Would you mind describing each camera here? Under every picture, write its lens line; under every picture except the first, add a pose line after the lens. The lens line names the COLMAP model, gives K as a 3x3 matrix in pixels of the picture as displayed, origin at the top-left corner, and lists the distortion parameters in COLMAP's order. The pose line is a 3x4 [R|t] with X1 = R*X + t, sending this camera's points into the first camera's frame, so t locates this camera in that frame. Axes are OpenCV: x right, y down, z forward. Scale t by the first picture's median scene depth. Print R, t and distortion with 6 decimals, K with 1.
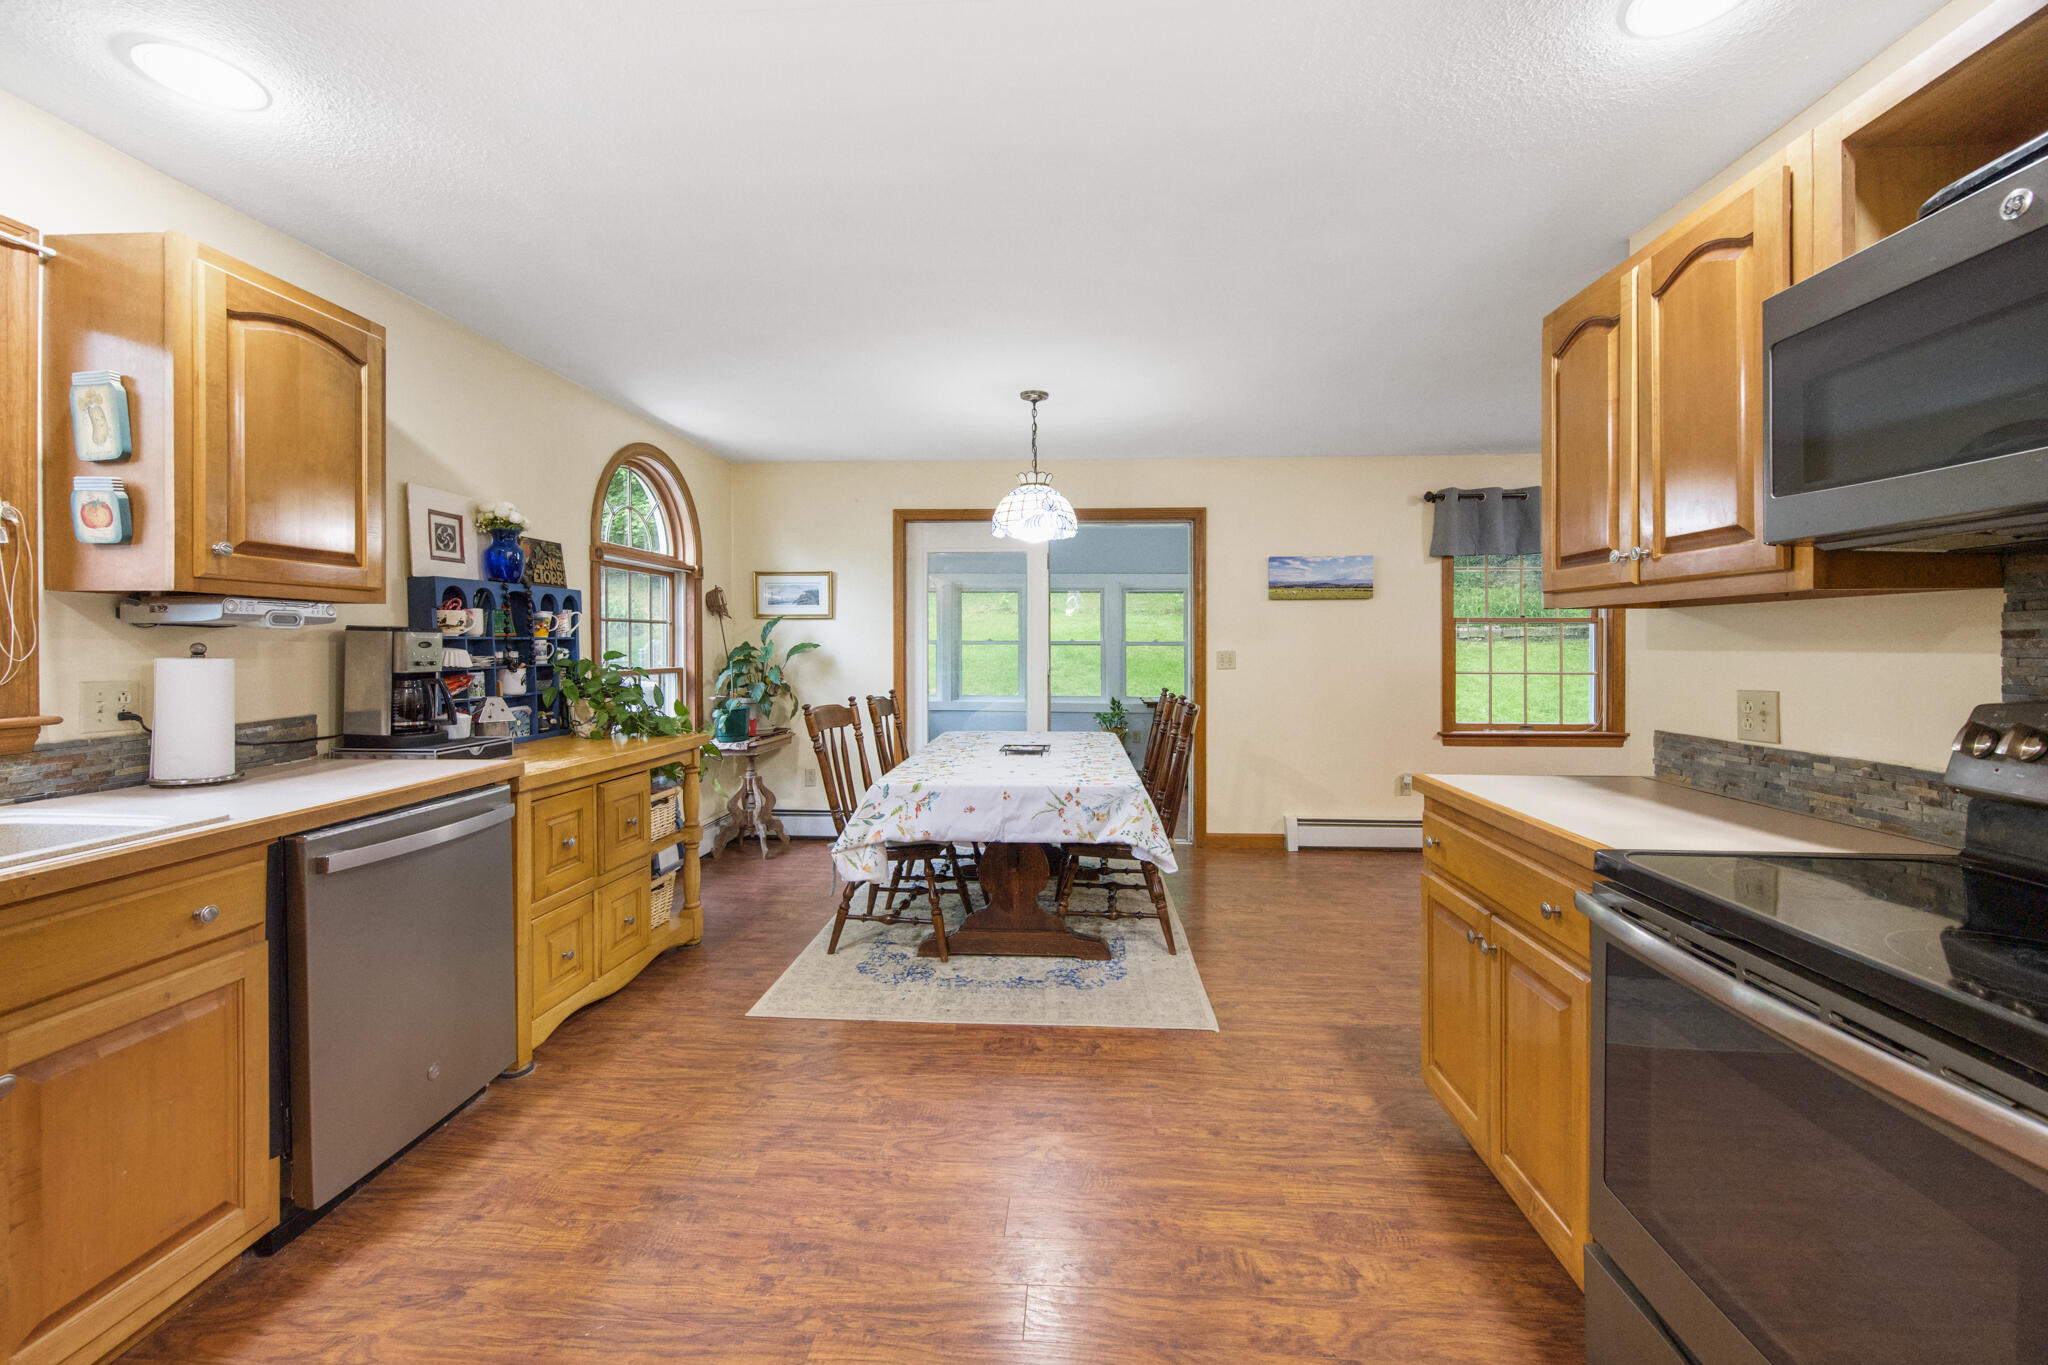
lens RADIAL K [[824.6, 0, 1035.0], [0, 824.6, 654.2], [0, 0, 1]] dist [0.000392, 0.000234]
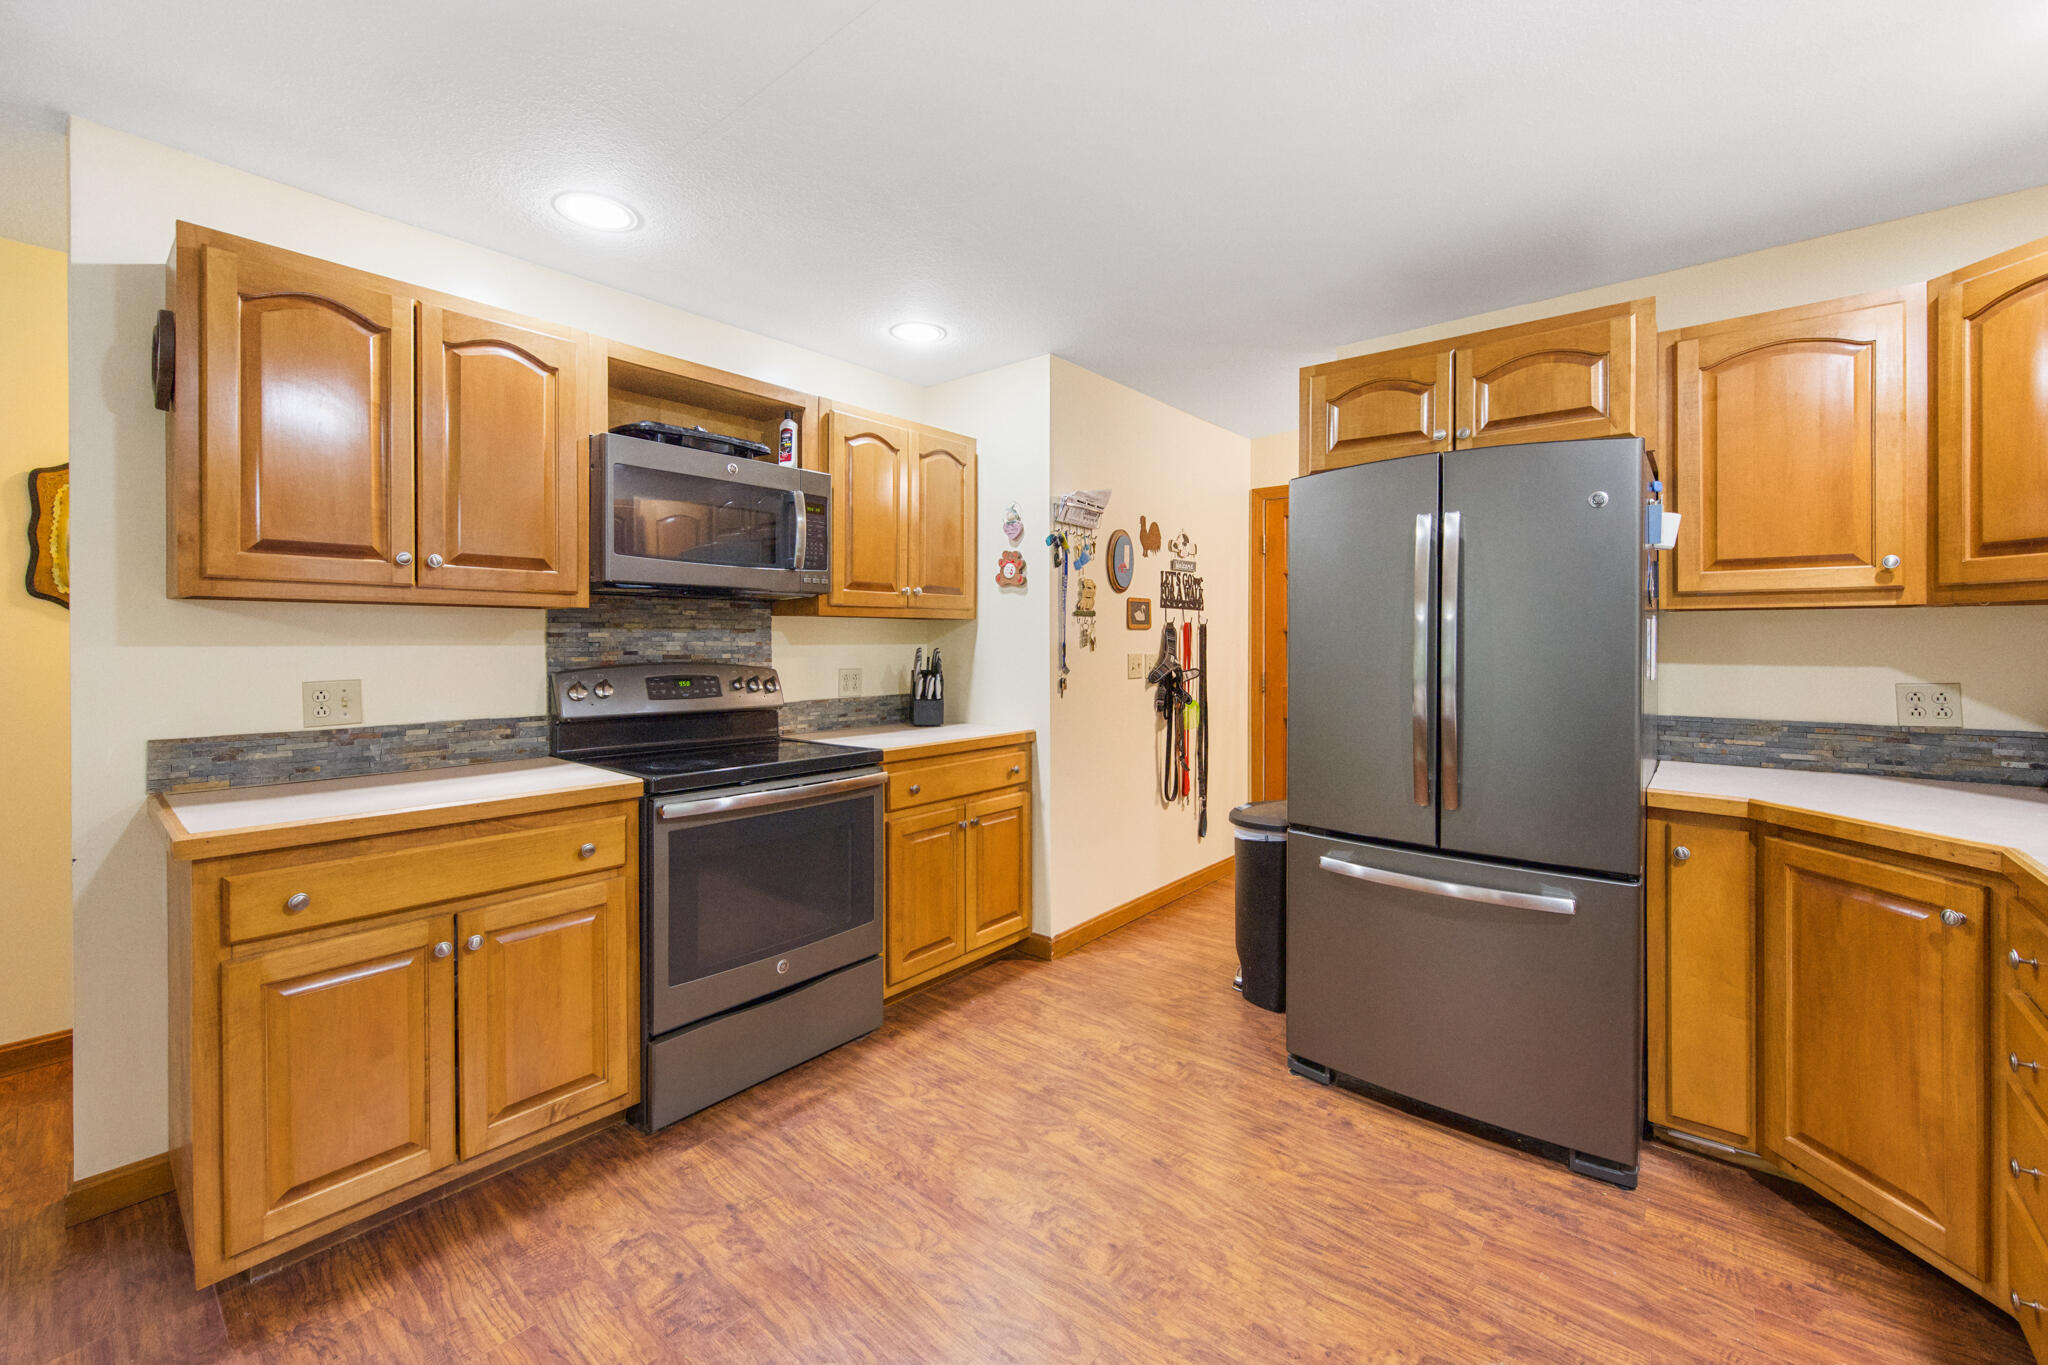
lens RADIAL K [[825.6, 0, 1026.6], [0, 825.6, 639.6], [0, 0, 1]] dist [-0.000083, 0.000169]
pose [[-0.804701, -0.004592, 0.593663, -0.377294], [0.002417, 0.999936, 0.011012, -0.015096], [-0.593676, 0.010296, -0.804639, 0.896483]]
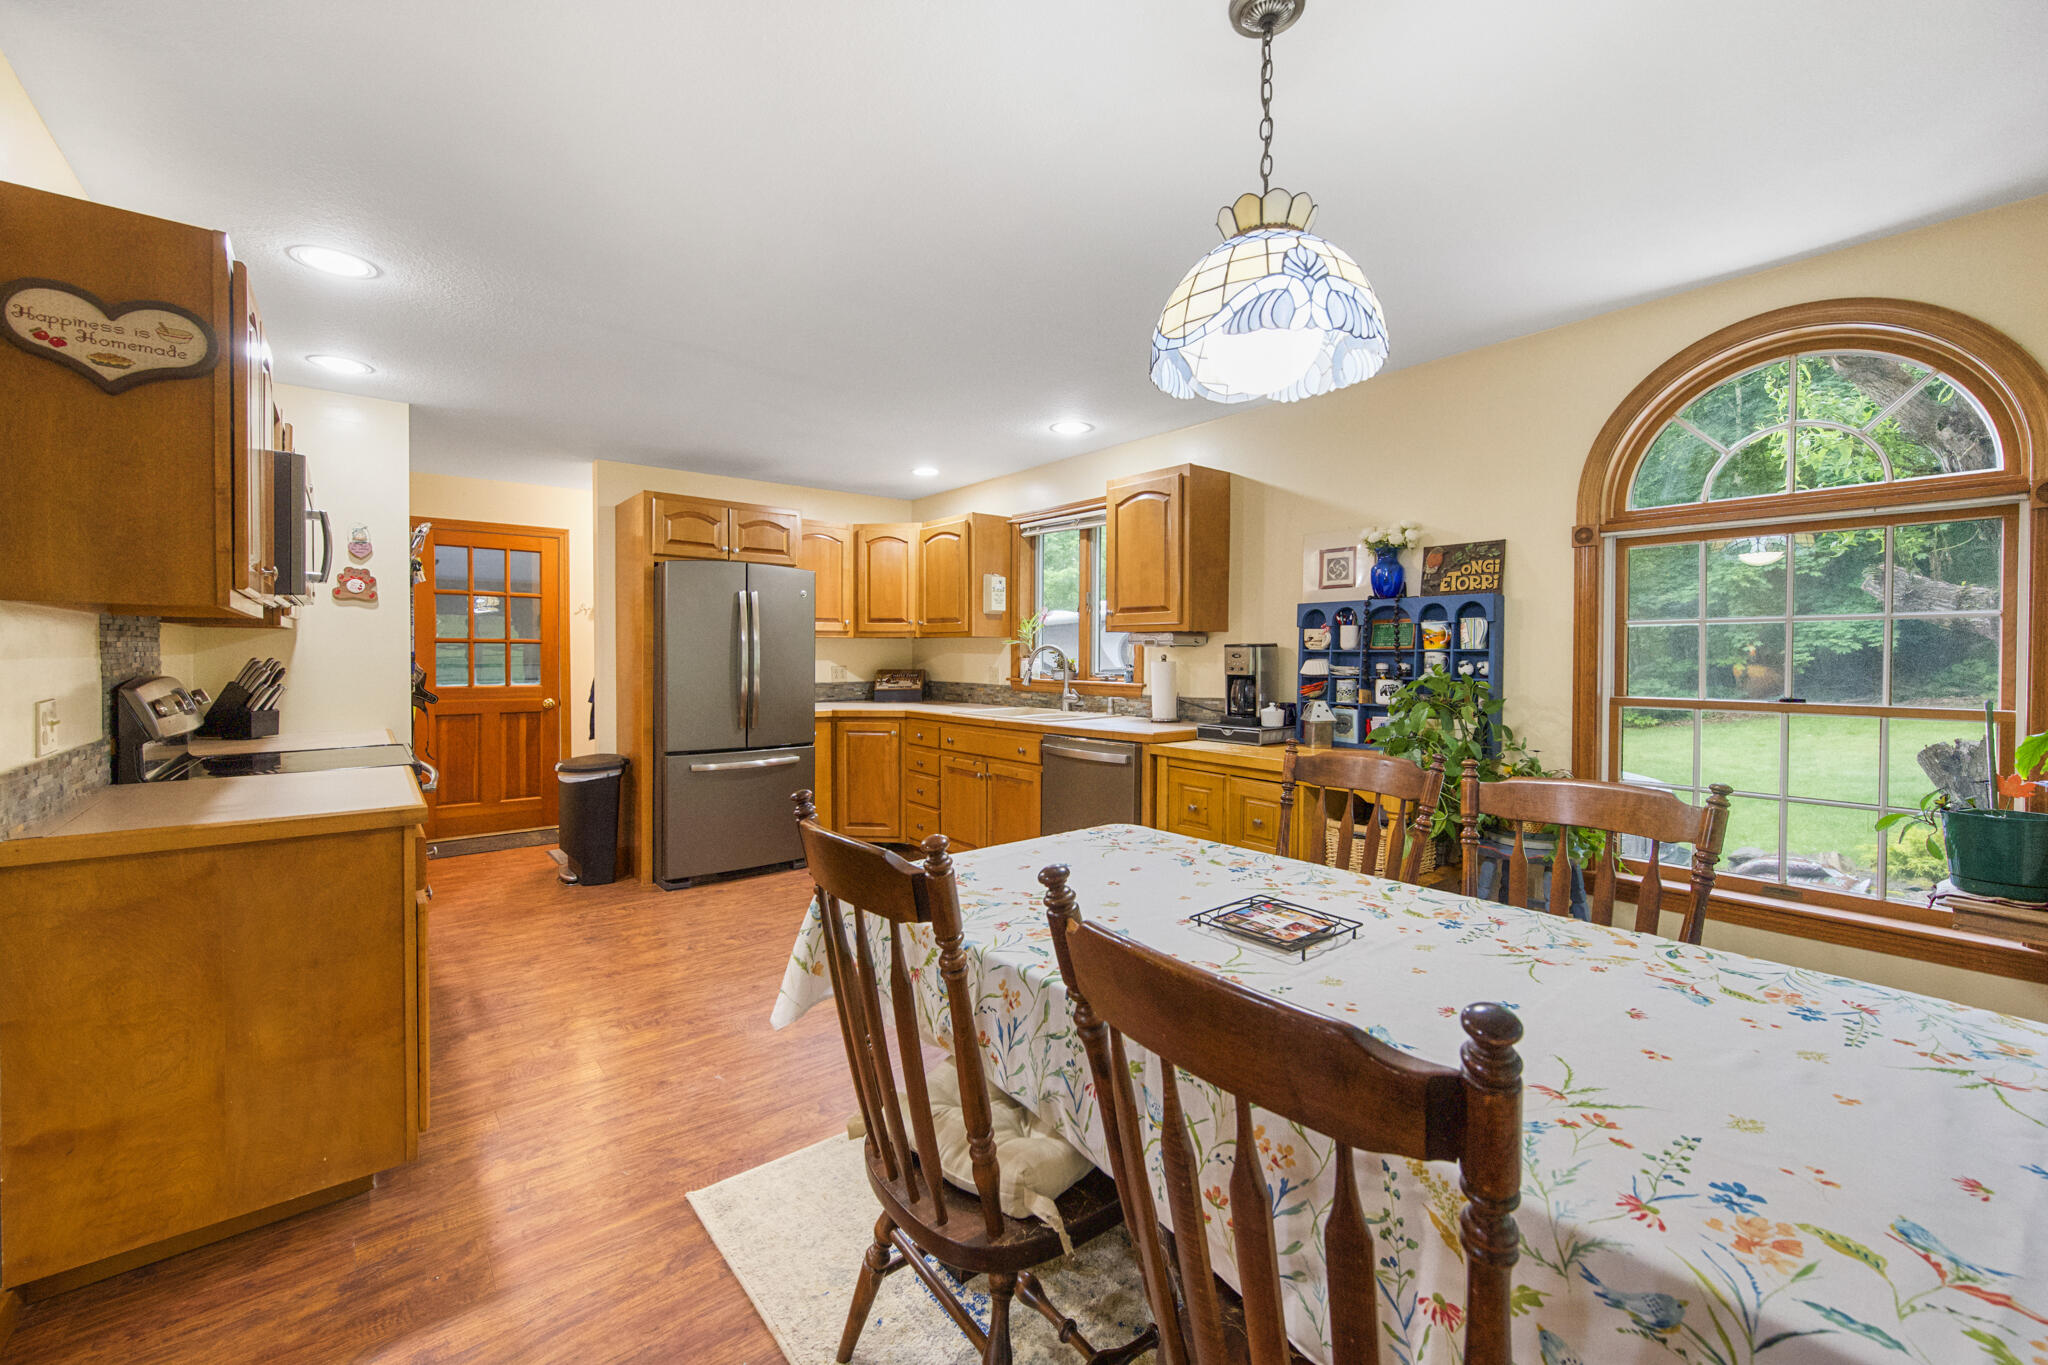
lens RADIAL K [[823.0, 0, 1025.8], [0, 823.0, 659.3], [0, 0, 1]] dist [0.000316, 0.000518]
pose [[-0.734737, 0.001424, -0.678351, 0.464826], [-0.013148, 0.999780, 0.016341, -0.021664], [0.678225, 0.020926, -0.734556, 1.623496]]
